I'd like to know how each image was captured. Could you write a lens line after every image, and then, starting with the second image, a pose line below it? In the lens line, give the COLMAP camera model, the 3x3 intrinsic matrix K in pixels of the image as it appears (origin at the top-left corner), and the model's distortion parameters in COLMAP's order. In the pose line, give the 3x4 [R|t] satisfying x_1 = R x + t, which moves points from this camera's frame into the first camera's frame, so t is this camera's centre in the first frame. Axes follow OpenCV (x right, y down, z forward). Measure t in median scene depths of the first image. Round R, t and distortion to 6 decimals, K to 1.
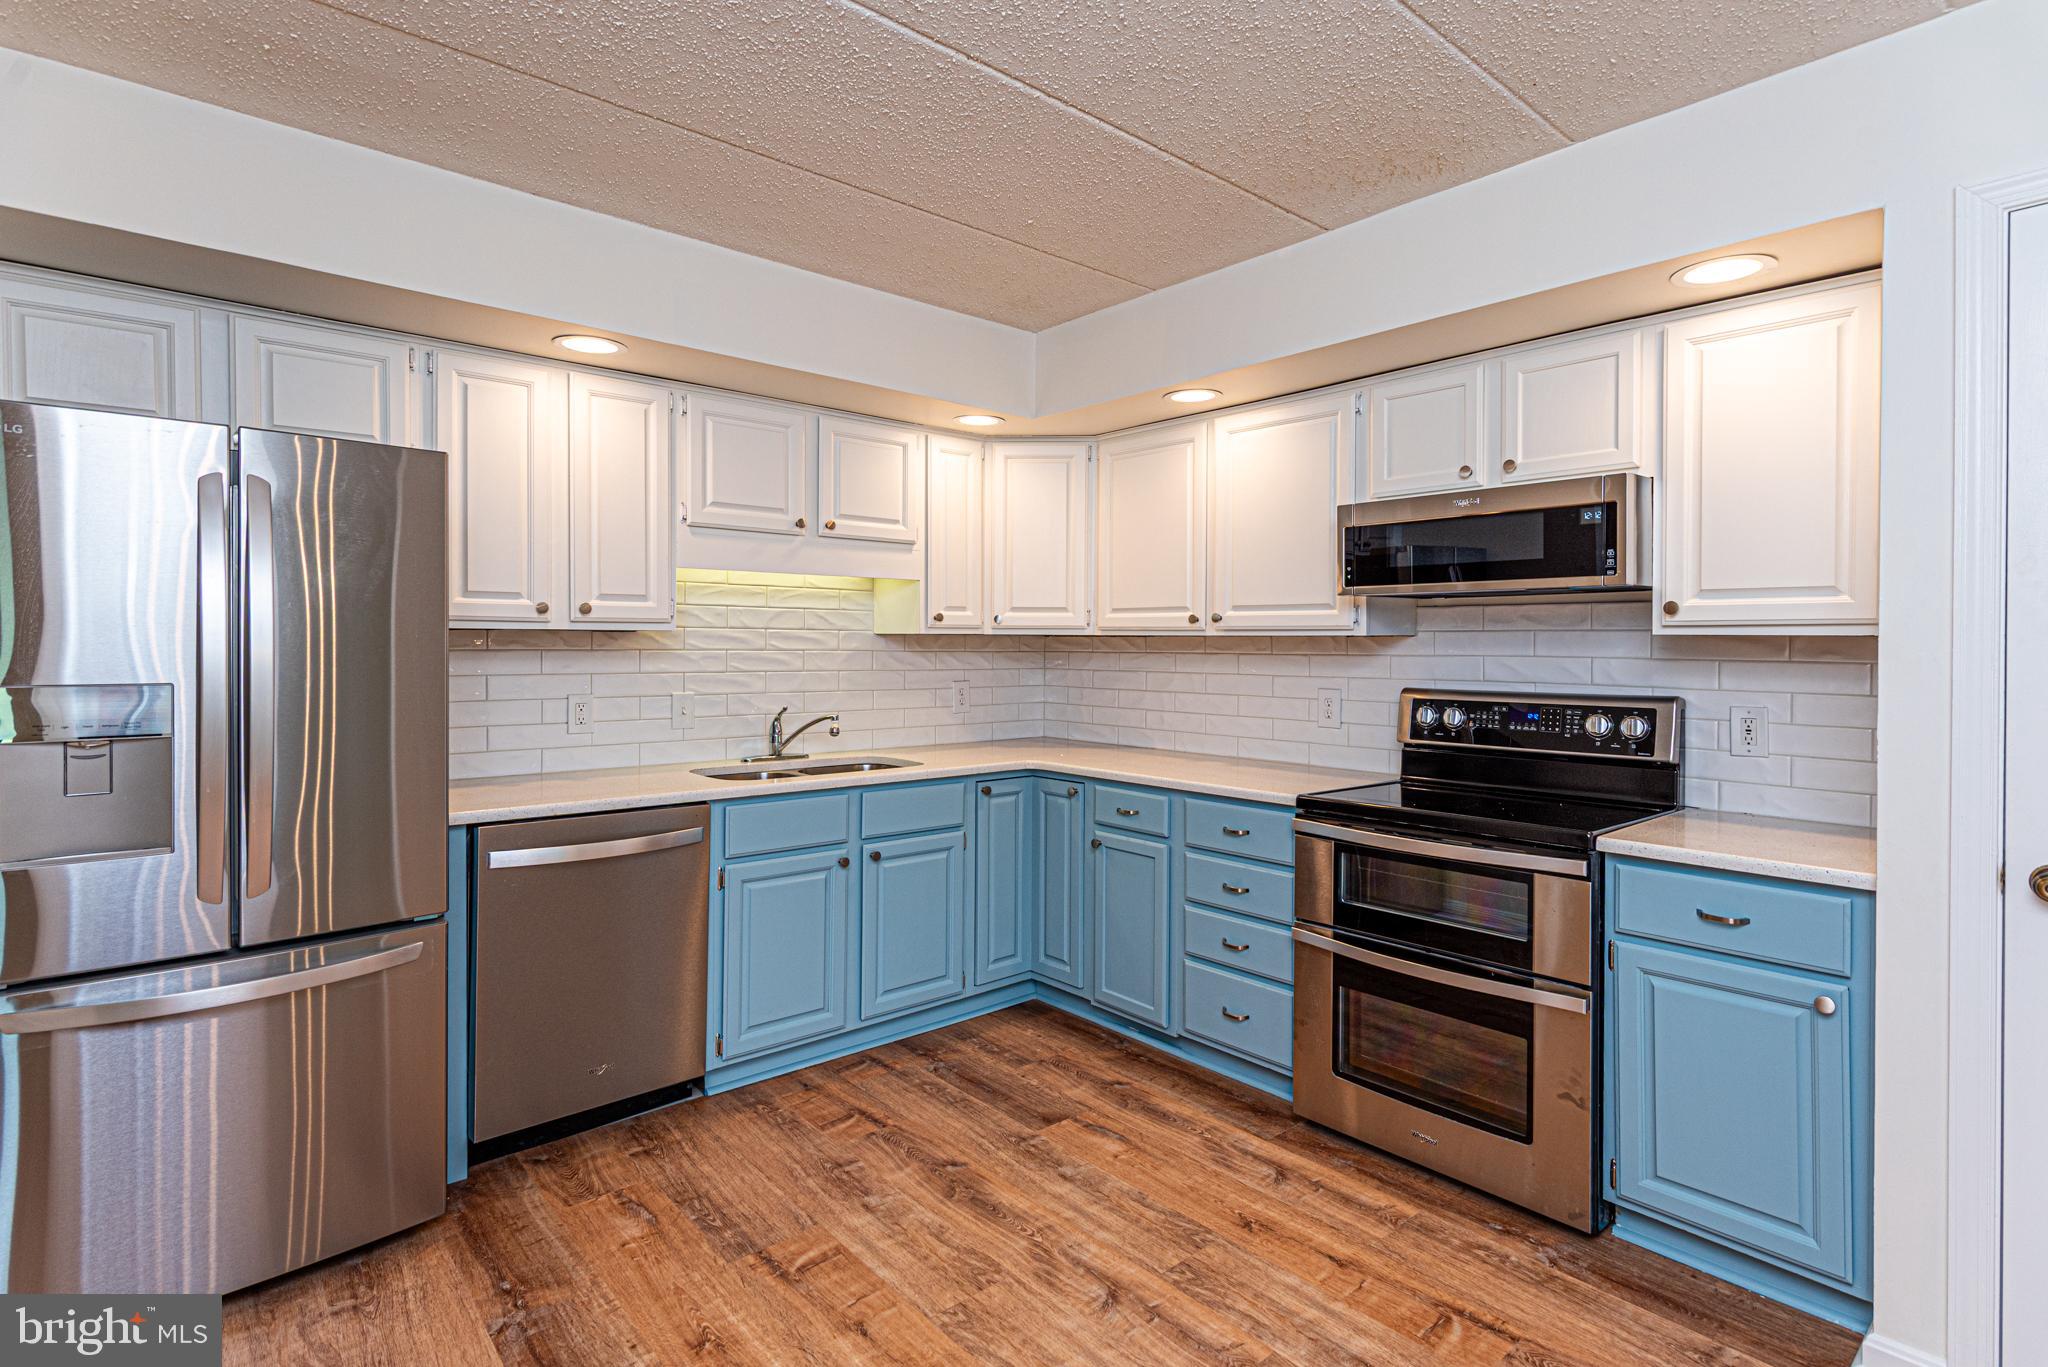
lens RADIAL K [[1016.6, 0, 1037.1], [0, 1016.6, 655.6], [0, 0, 1]] dist [0.005349, -0.000468]
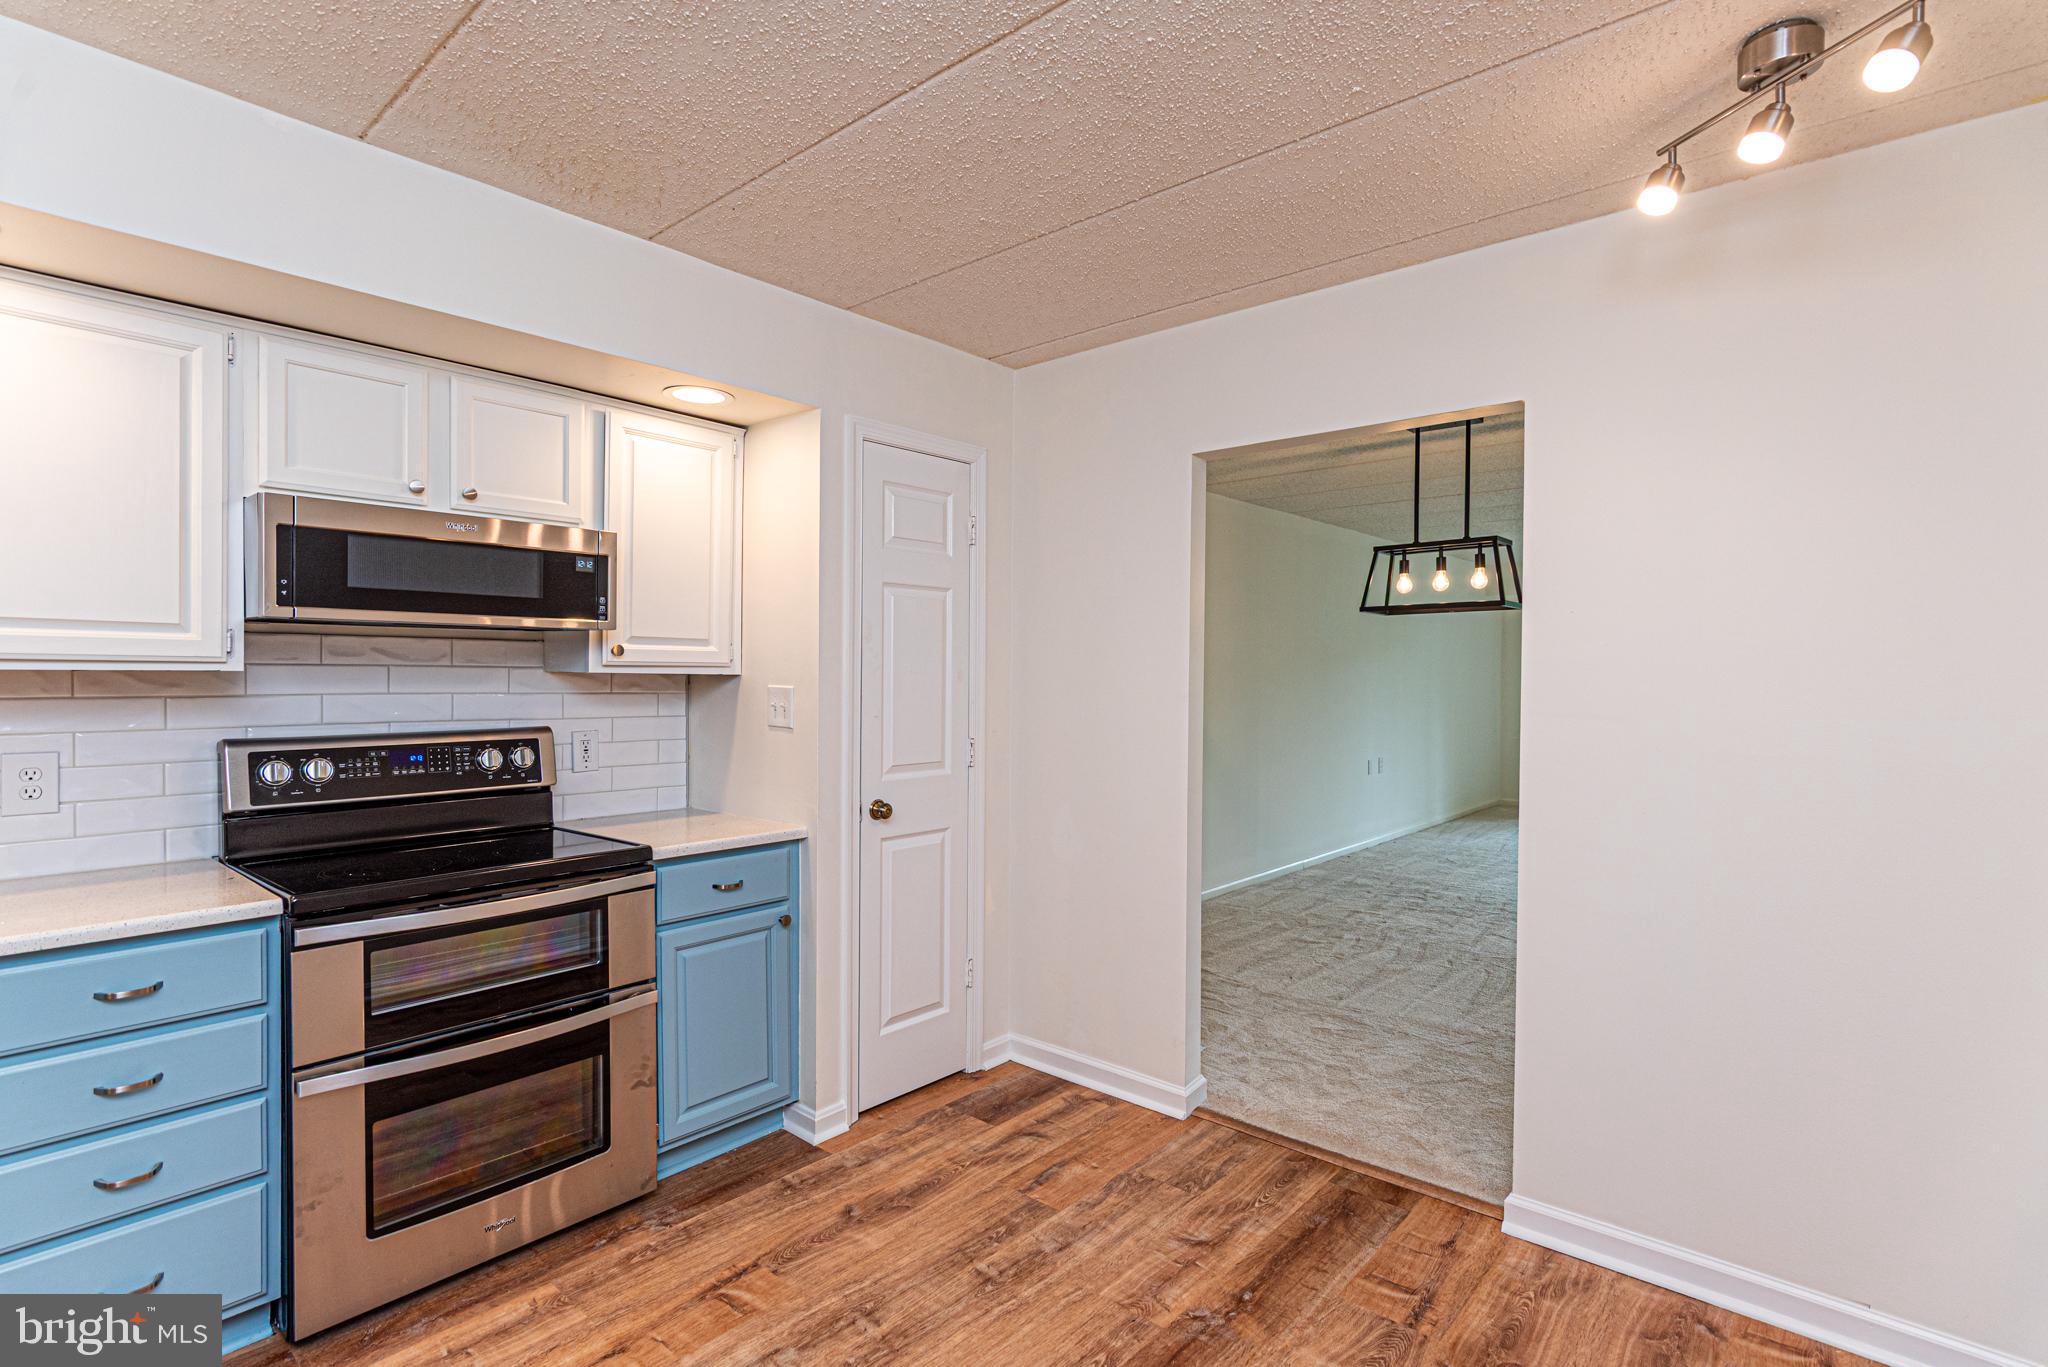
lens RADIAL K [[992.3, 0, 1024.0], [0, 992.3, 683.5], [0, 0, 1]] dist [-0.006316, -0.000156]
pose [[-0.137618, -0.015628, 0.990362, -0.520999], [0.005662, 0.999847, 0.016565, -0.021978], [-0.990469, 0.007887, -0.137509, 0.613311]]
